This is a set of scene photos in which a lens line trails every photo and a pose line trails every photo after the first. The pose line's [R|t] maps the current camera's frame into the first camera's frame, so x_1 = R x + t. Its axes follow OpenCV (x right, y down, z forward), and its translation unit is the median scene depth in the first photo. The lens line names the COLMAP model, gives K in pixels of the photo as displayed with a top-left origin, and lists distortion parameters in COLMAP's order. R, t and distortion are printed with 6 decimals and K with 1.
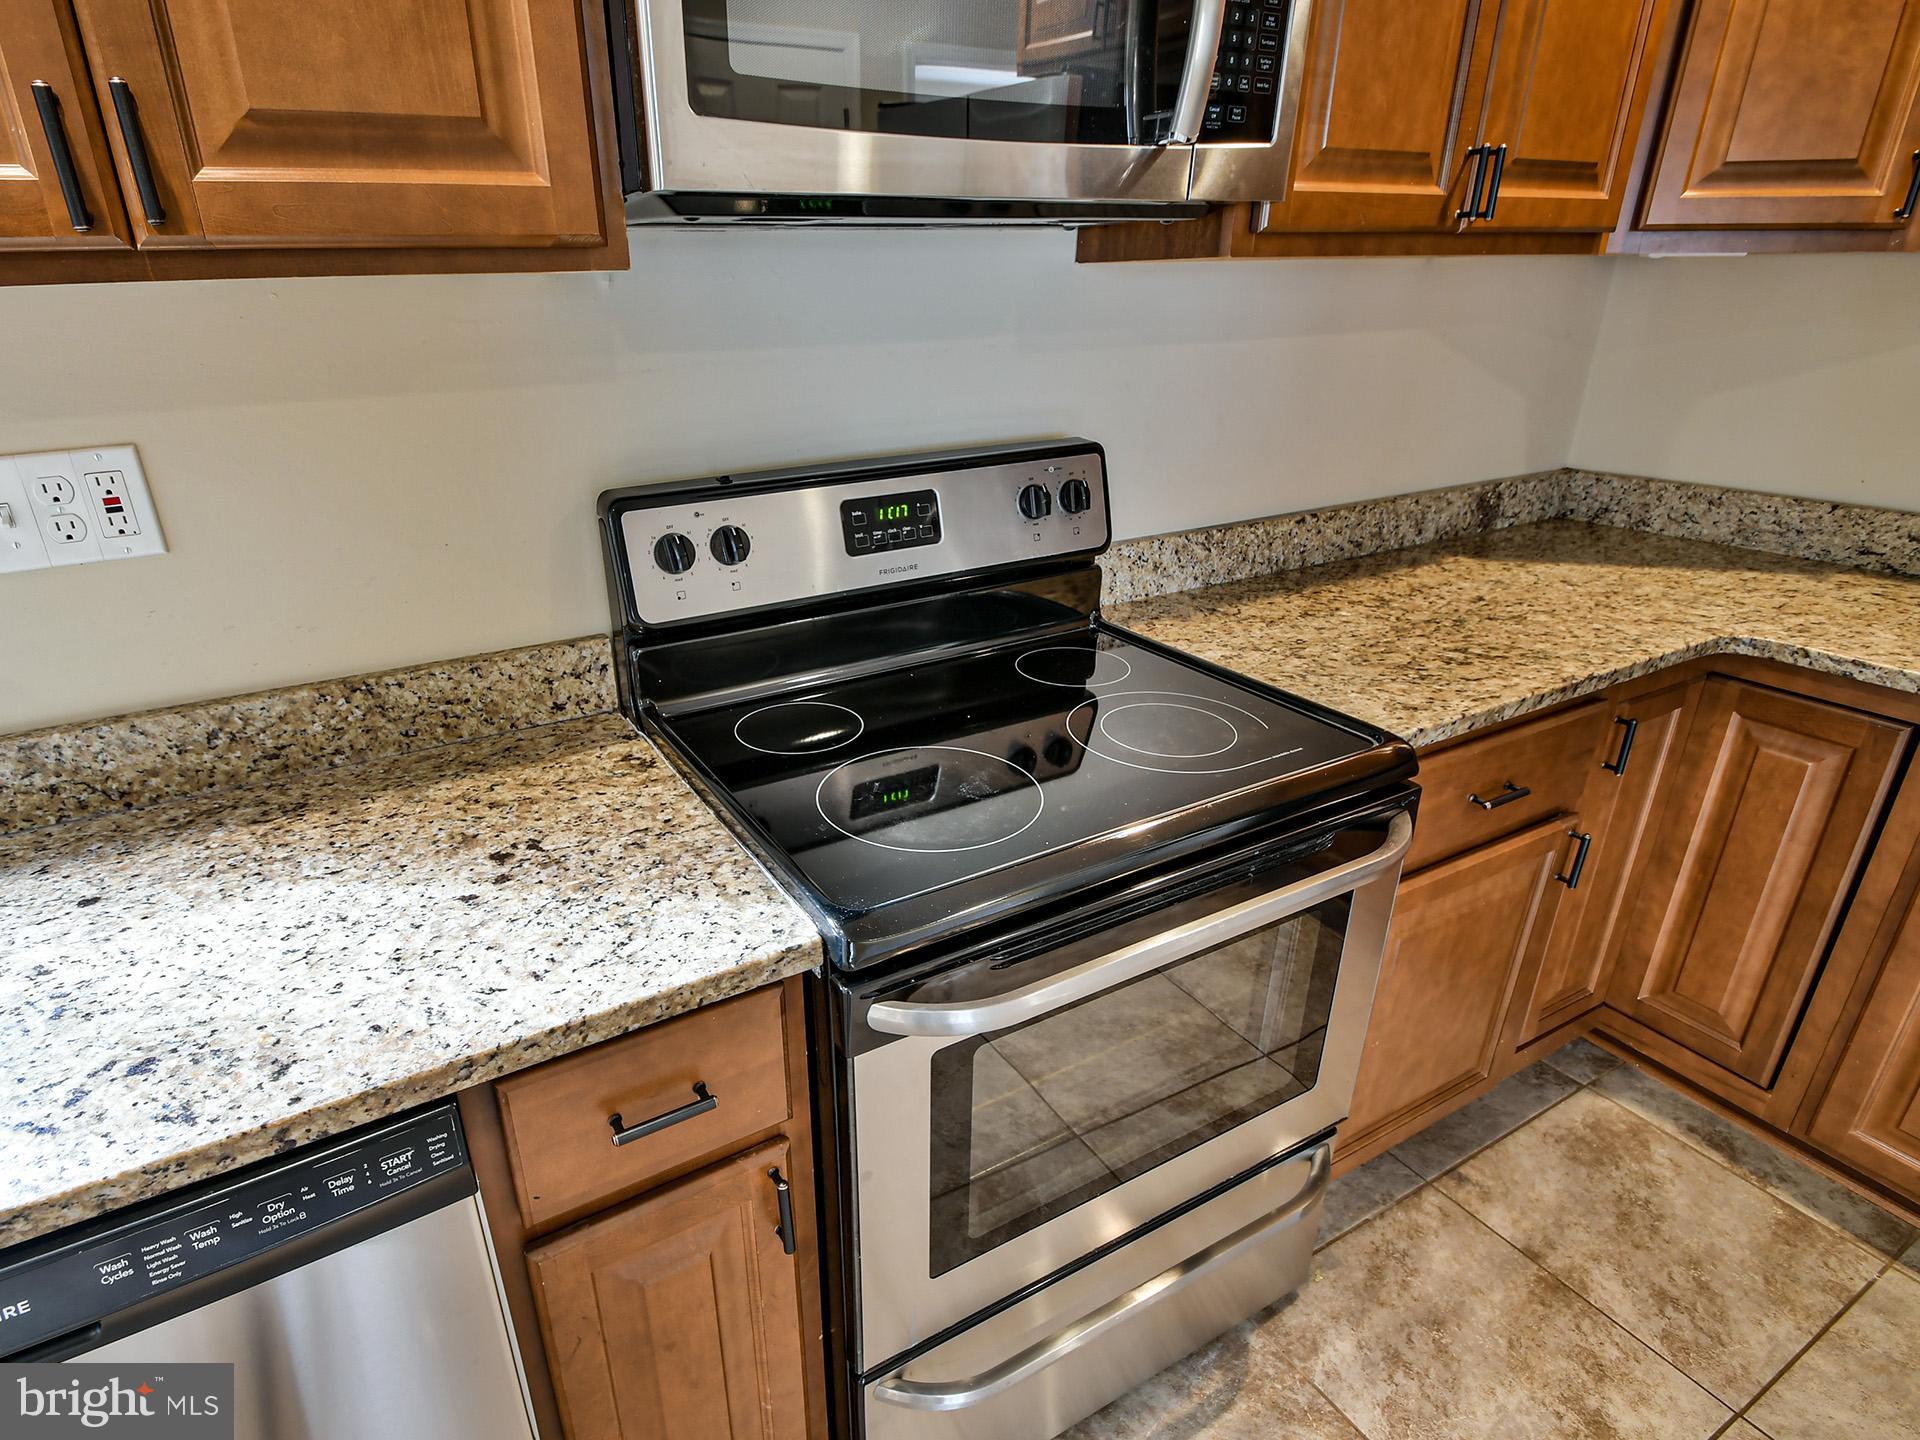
lens RADIAL K [[1037.7, 0, 873.6], [0, 1037.7, 761.8], [0, 0, 1]] dist [0.015366, -0.018663]
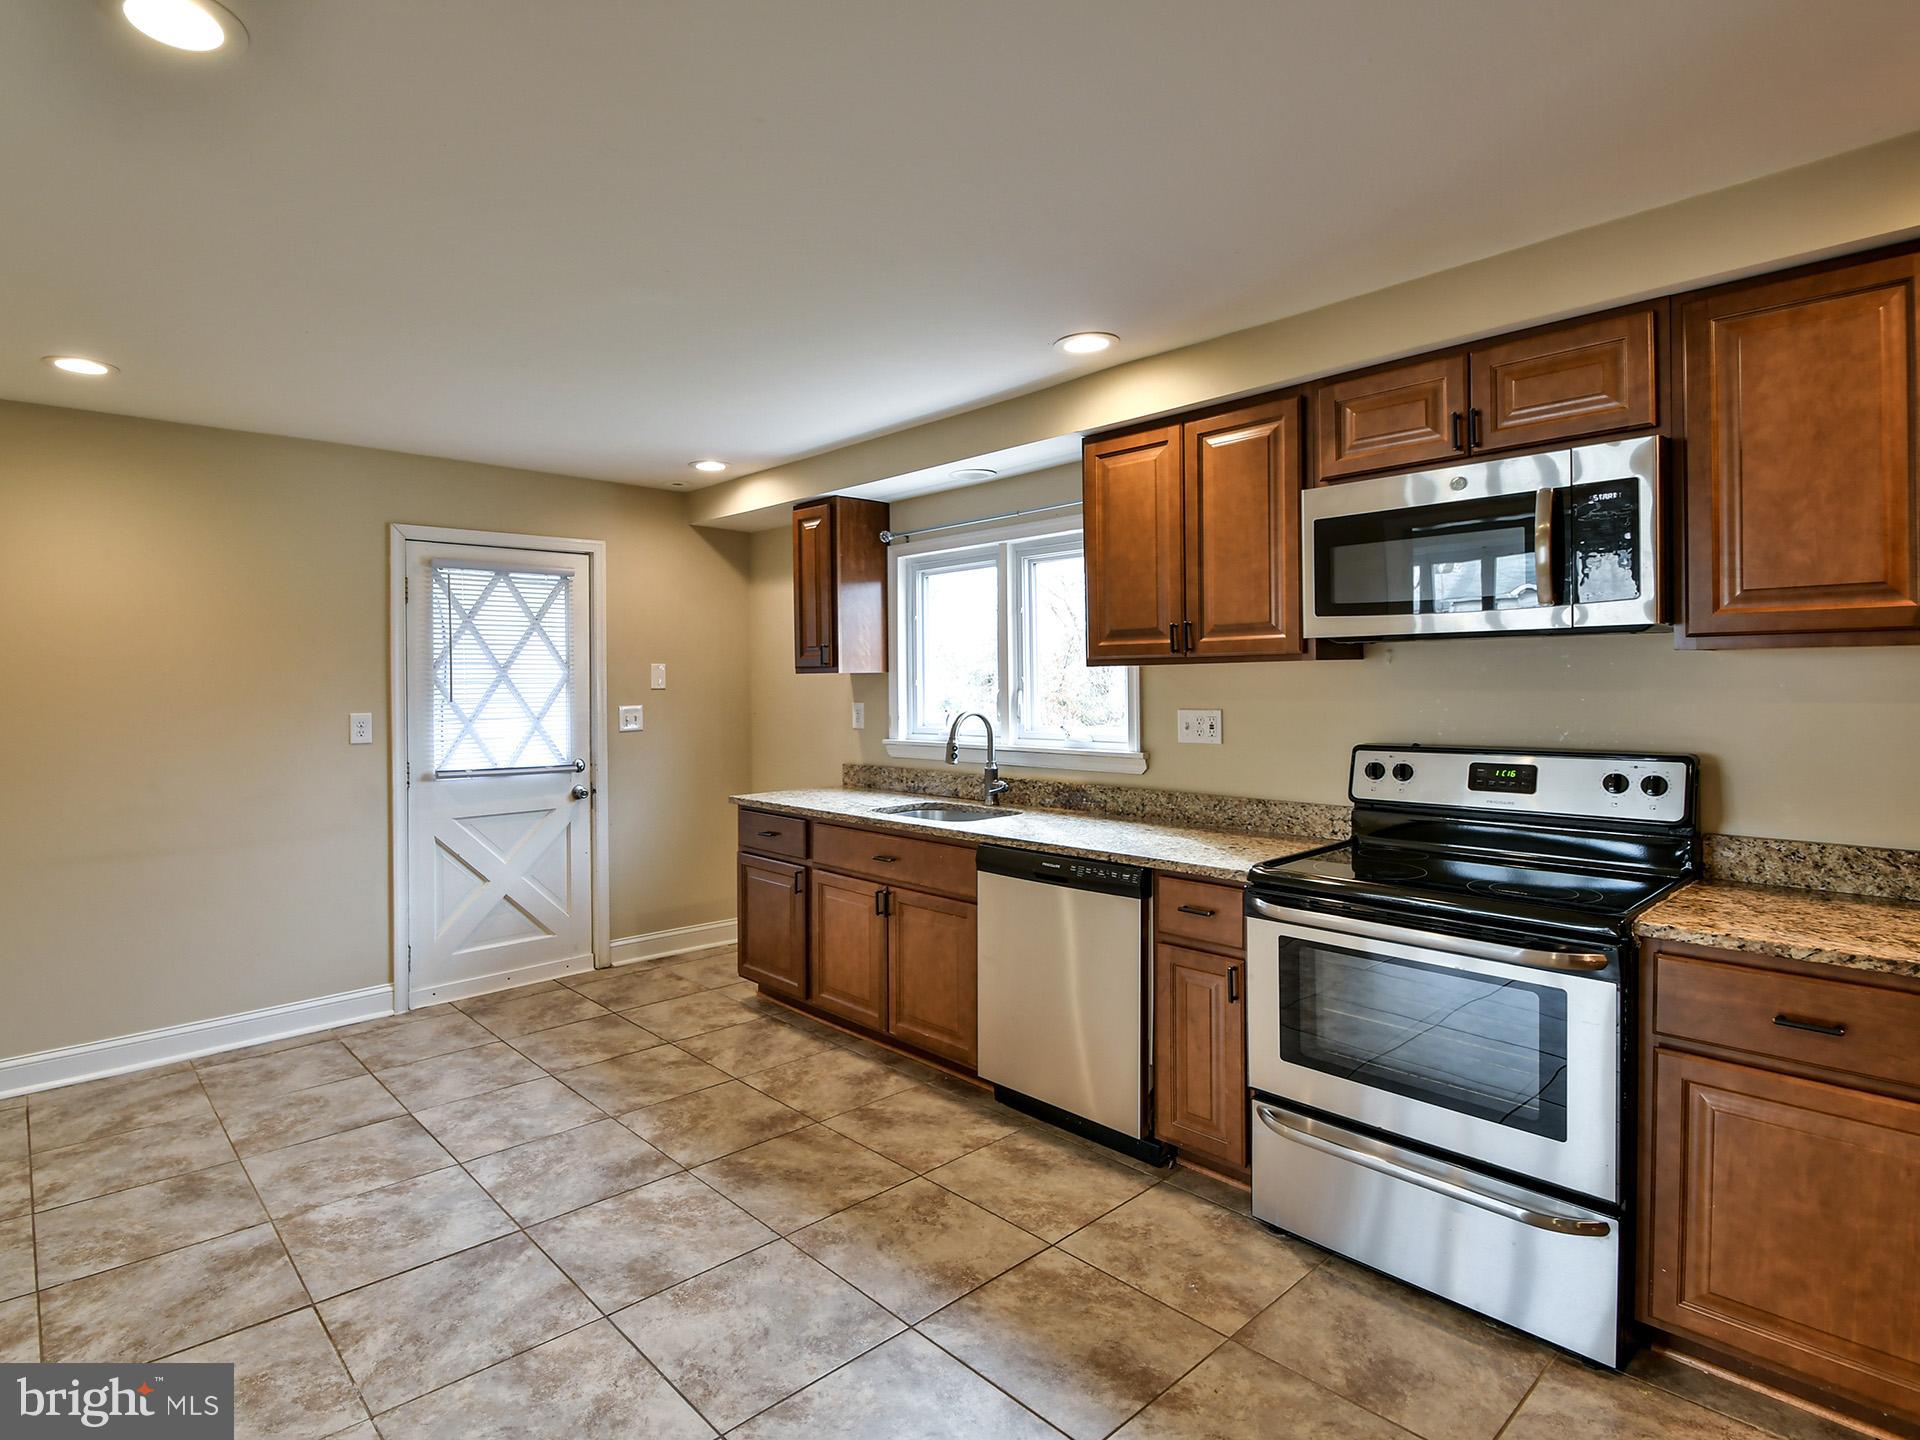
lens RADIAL K [[994.3, 0, 838.5], [0, 994.3, 707.4], [0, 0, 1]] dist [-0.003166, -0.001556]
pose [[0.184021, 0.047597, -0.981769, 1.780942], [-0.400477, 0.915793, -0.030667, 0.217508], [0.897638, 0.398820, 0.187587, -0.538954]]
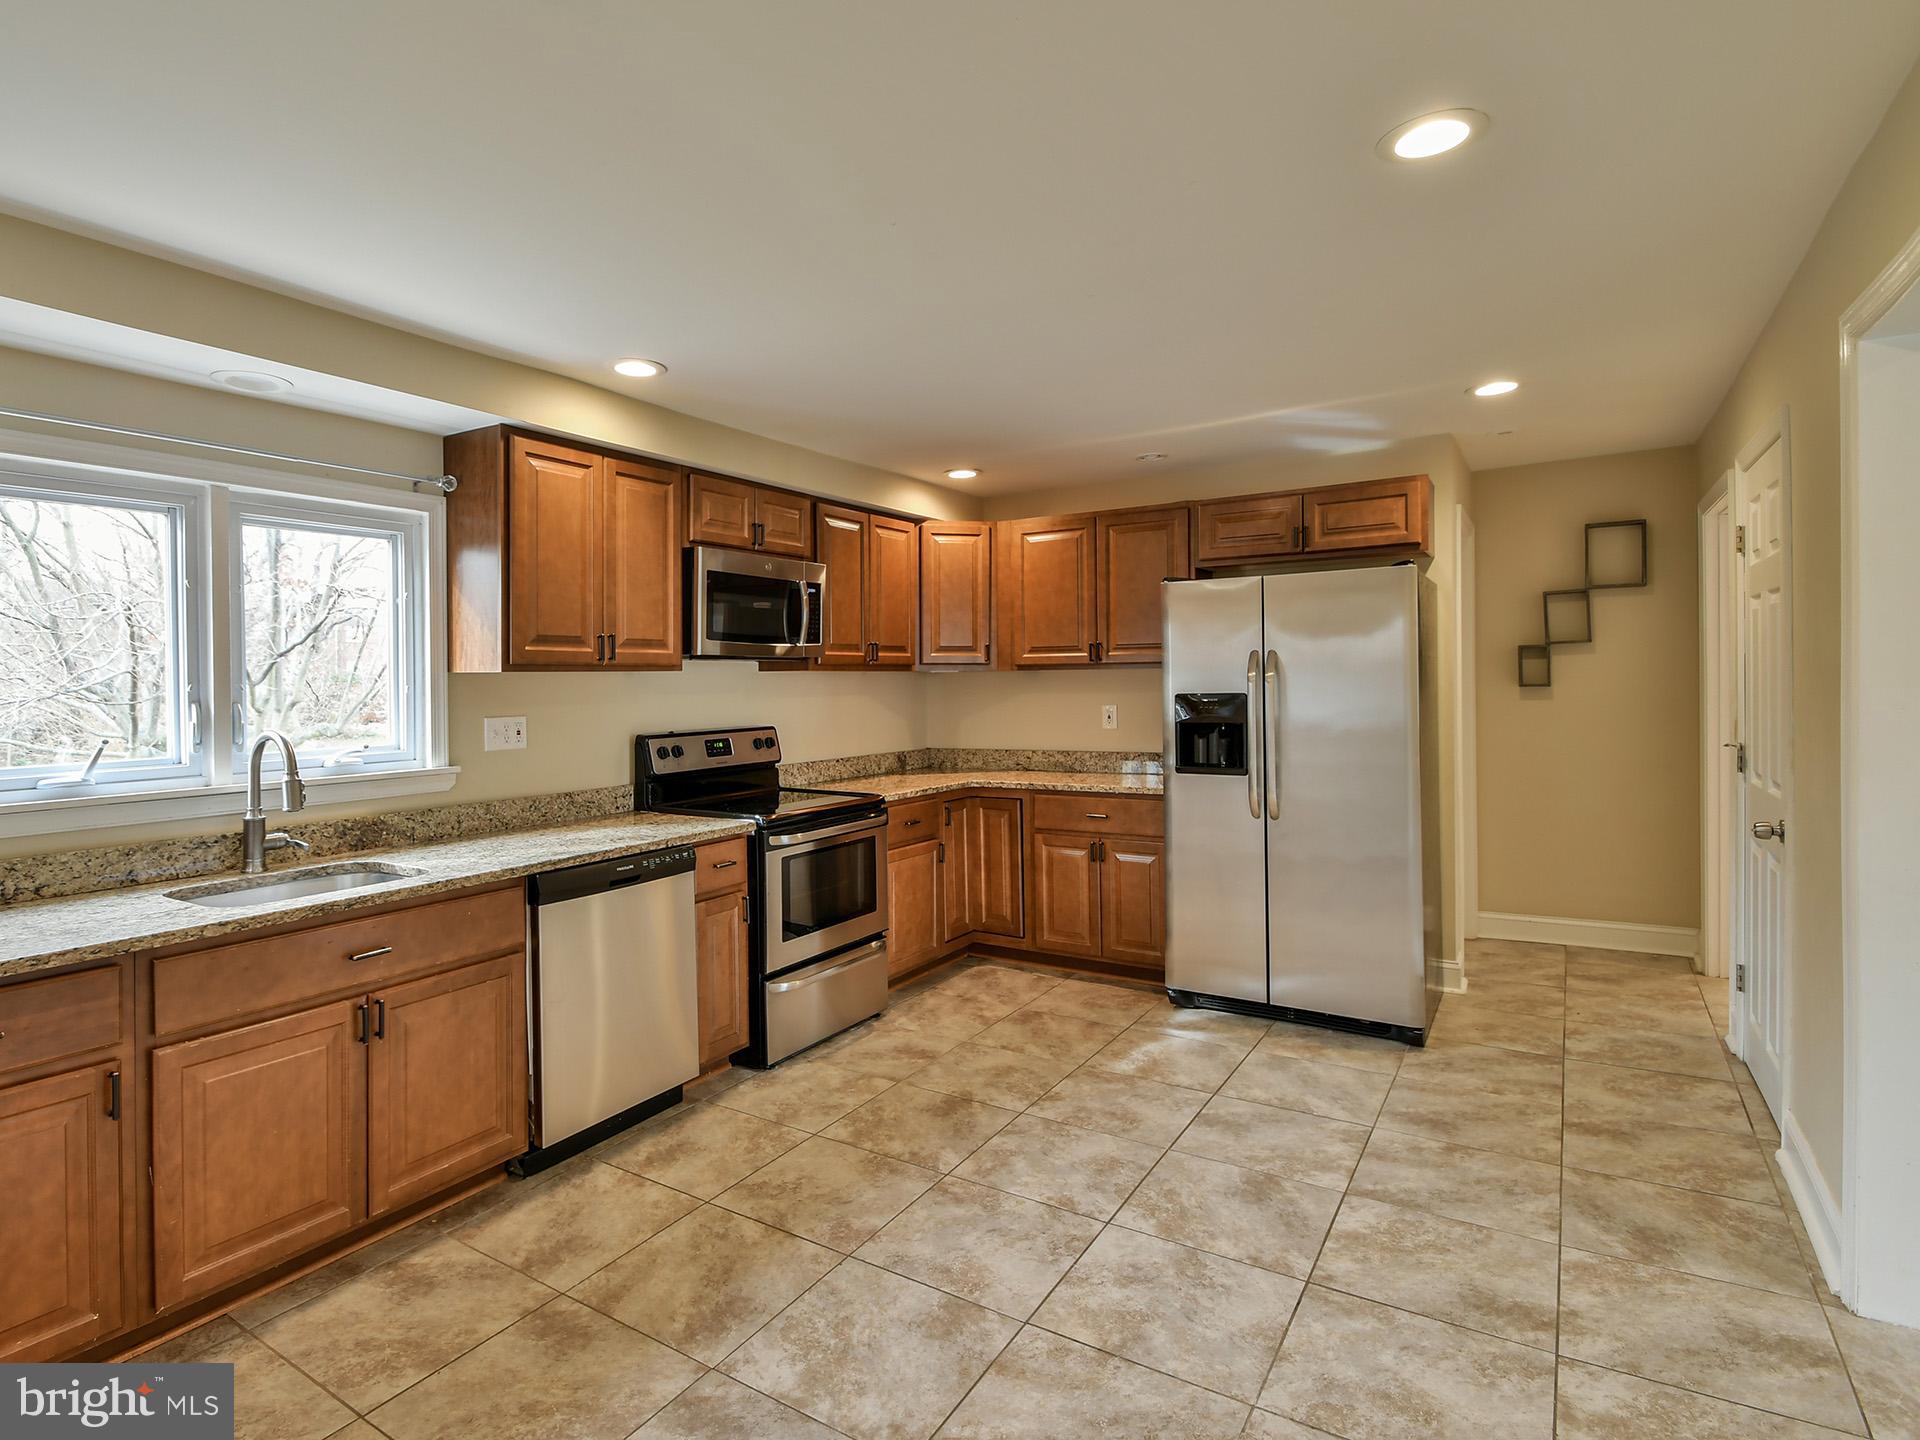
lens RADIAL K [[1022.2, 0, 920.8], [0, 1022.2, 709.2], [0, 0, 1]] dist [0.000278, -0.000086]
pose [[0.876970, -0.001829, 0.480541, -1.023335], [0.194450, 0.915818, -0.351379, 0.944161], [-0.439446, 0.401590, 0.803501, -1.935406]]
